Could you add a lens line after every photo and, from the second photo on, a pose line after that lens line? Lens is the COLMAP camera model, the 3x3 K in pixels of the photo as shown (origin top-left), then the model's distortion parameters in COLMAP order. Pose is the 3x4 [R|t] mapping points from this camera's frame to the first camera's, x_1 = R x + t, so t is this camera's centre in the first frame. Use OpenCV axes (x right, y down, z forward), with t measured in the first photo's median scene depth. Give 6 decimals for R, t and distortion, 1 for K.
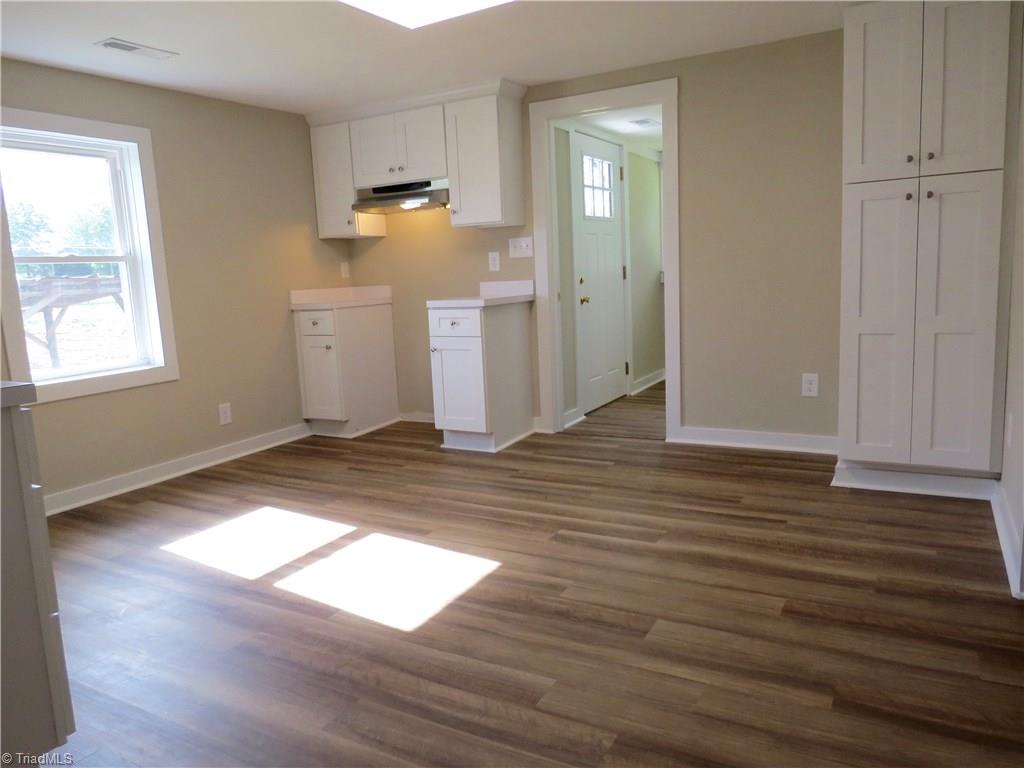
lens RADIAL K [[729.9, 0, 512.0], [0, 729.9, 384.0], [0, 0, 1]] dist [-0.028721, 0.008041]
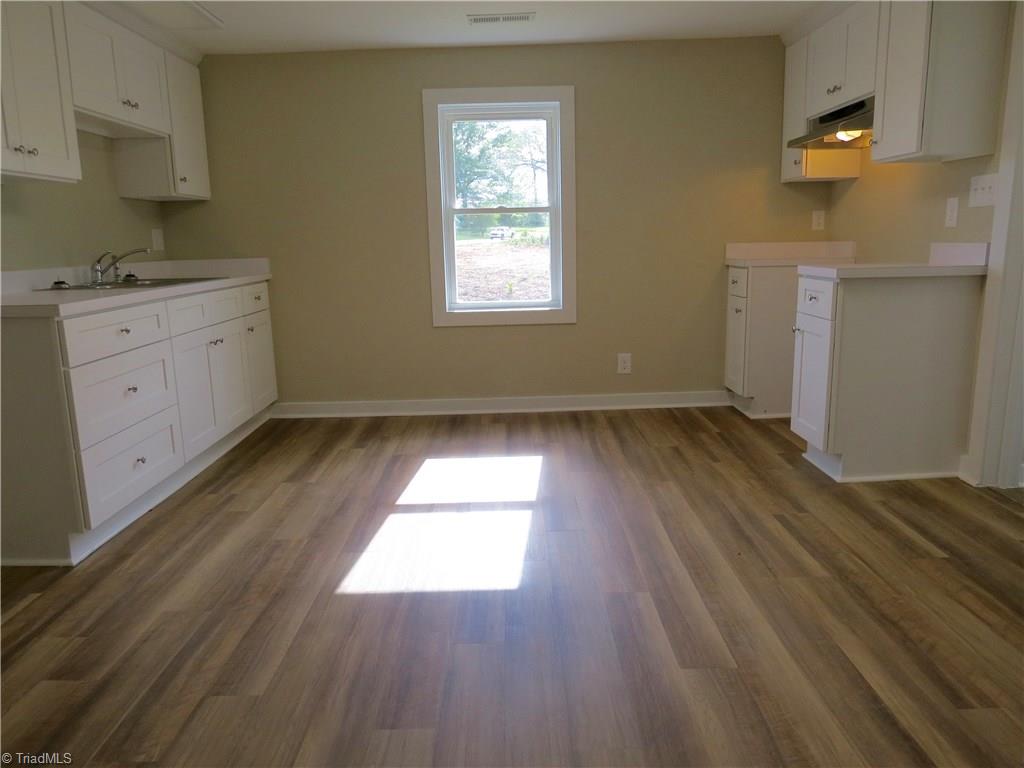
lens RADIAL K [[729.9, 0, 512.0], [0, 729.9, 384.0], [0, 0, 1]] dist [-0.028721, 0.008041]
pose [[0.489035, 0.201173, -0.848749, 0.425147], [-0.130643, 0.978958, 0.156761, -0.074731], [0.862425, 0.034222, 0.505026, 0.372376]]
